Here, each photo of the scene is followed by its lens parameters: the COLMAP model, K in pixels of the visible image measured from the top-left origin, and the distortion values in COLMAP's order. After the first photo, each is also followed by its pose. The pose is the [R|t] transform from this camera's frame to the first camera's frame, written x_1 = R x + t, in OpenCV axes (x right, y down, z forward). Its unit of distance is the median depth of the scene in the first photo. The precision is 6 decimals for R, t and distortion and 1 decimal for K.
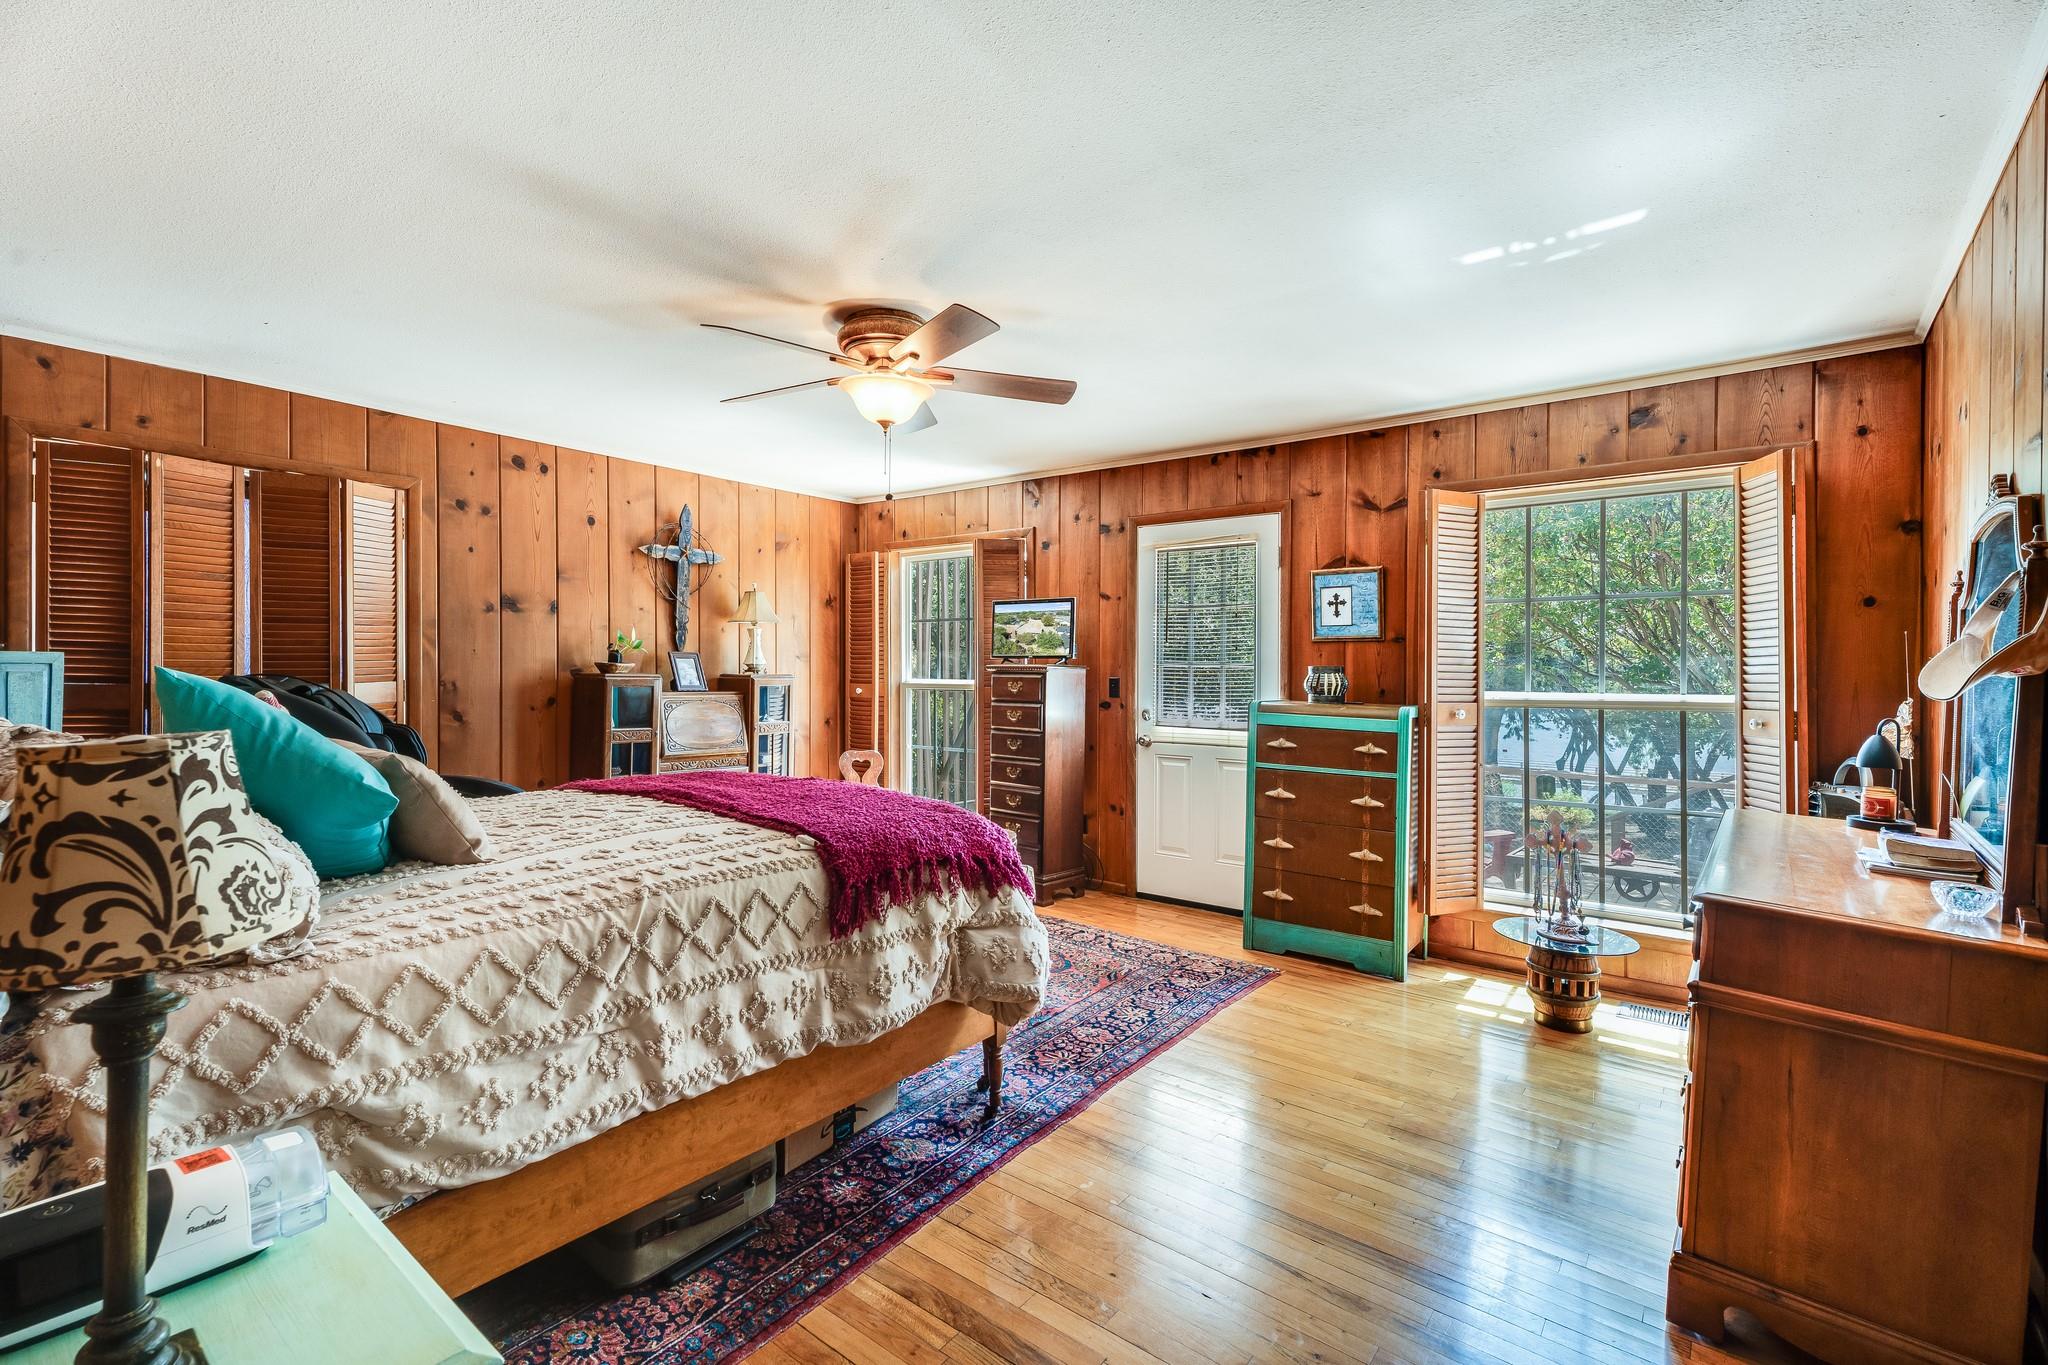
lens RADIAL K [[912.5, 0, 1020.7], [0, 912.5, 675.1], [0, 0, 1]] dist [-0.000230, 0.000441]
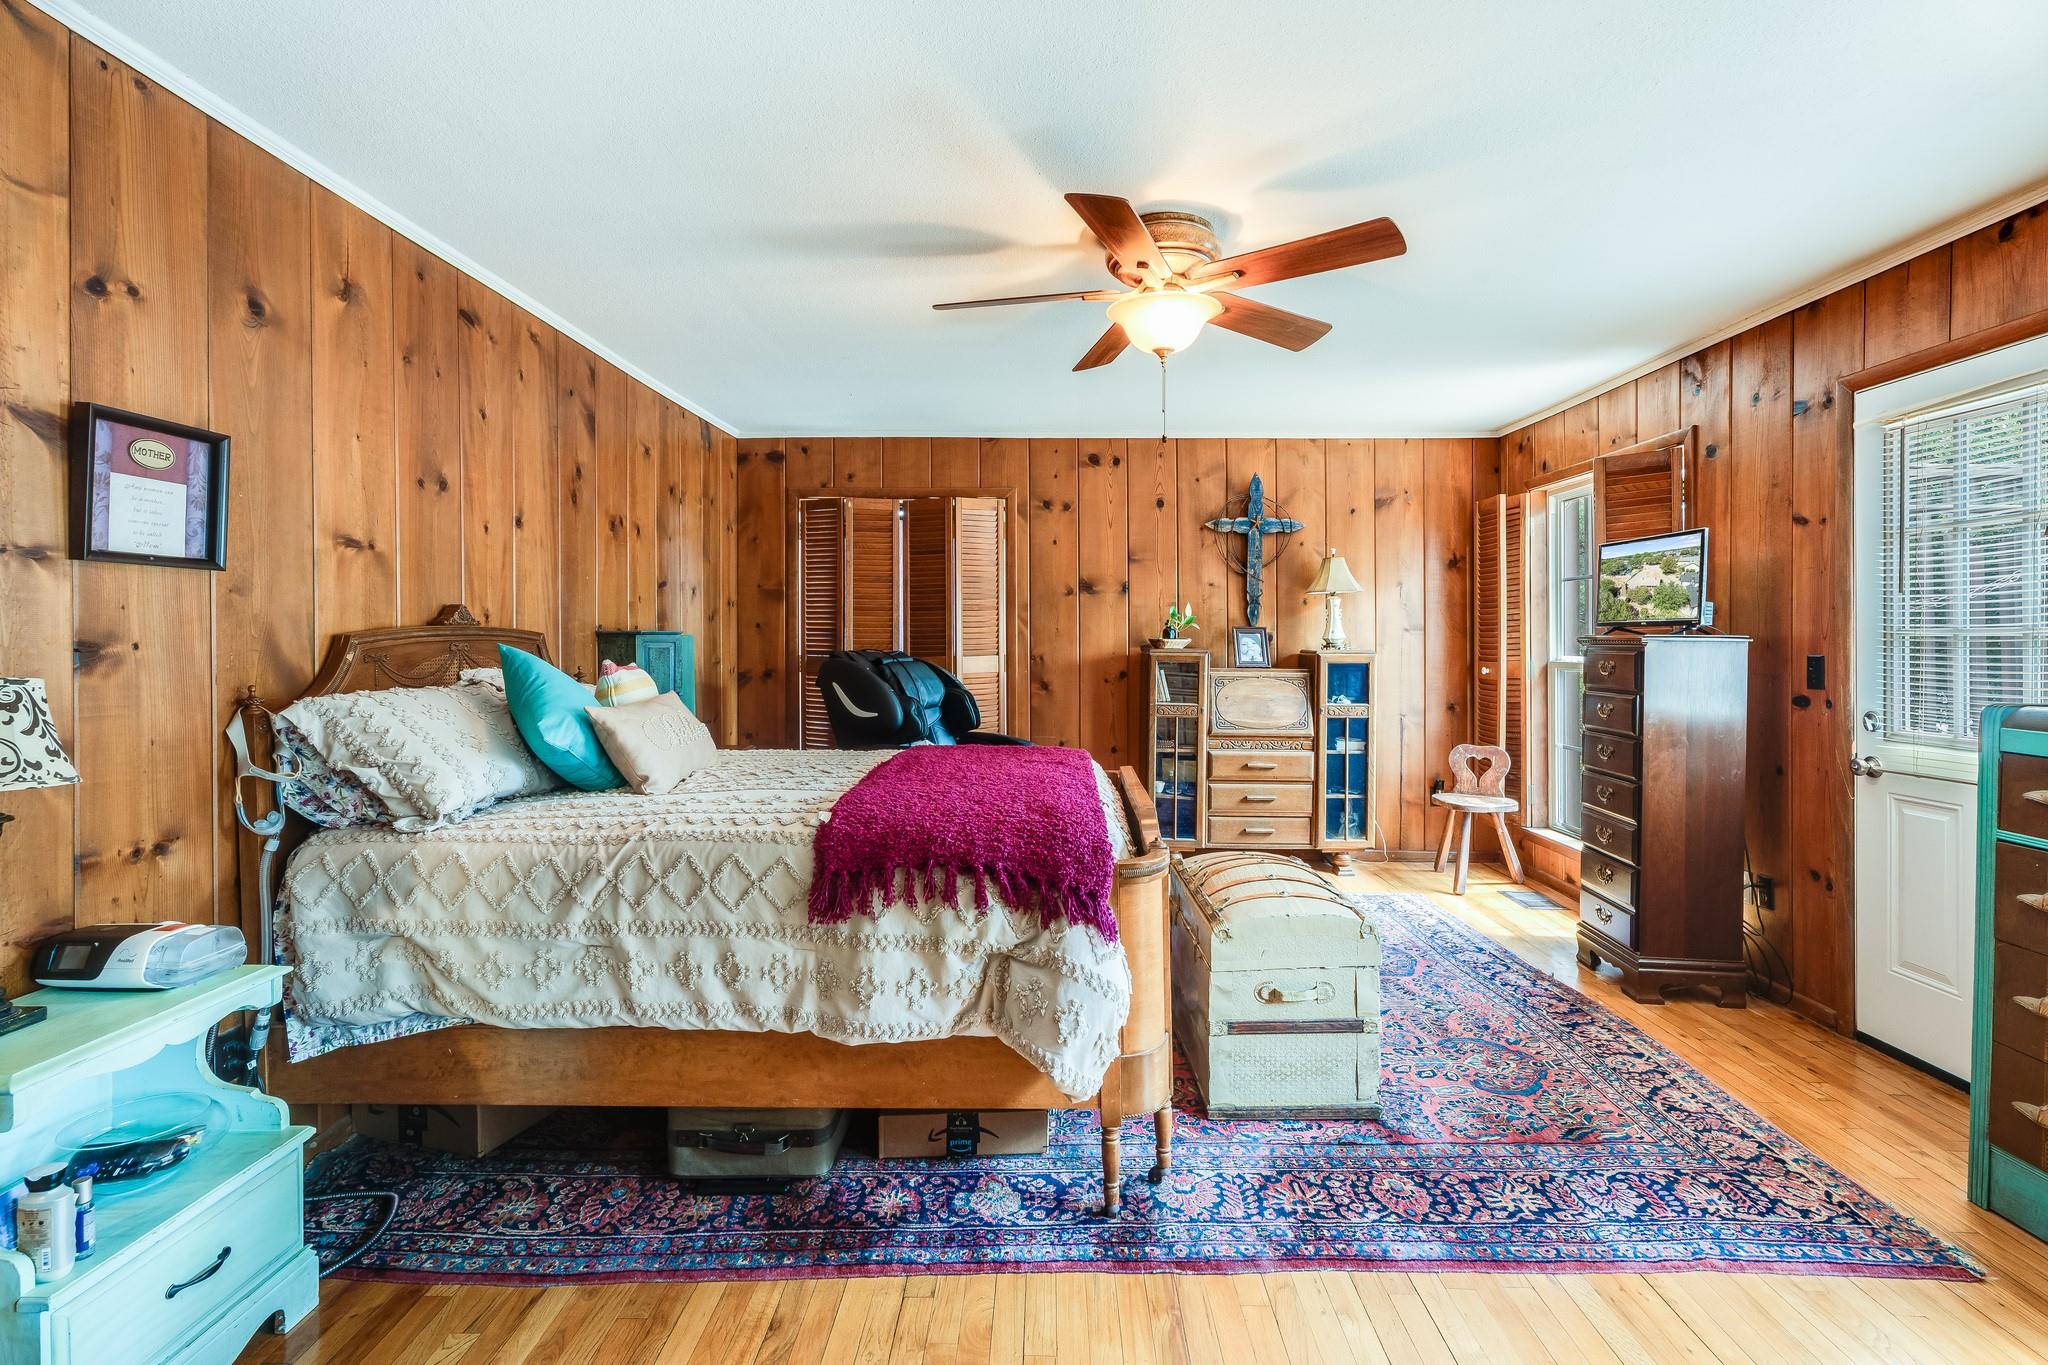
lens RADIAL K [[925.2, 0, 1023.3], [0, 925.2, 646.0], [0, 0, 1]] dist [0.000263, 0.000847]
pose [[0.600244, -0.002974, -0.799811, 0.343825], [-0.001789, 0.999986, -0.005061, 0.000719], [0.799815, 0.004469, 0.600230, 0.285495]]
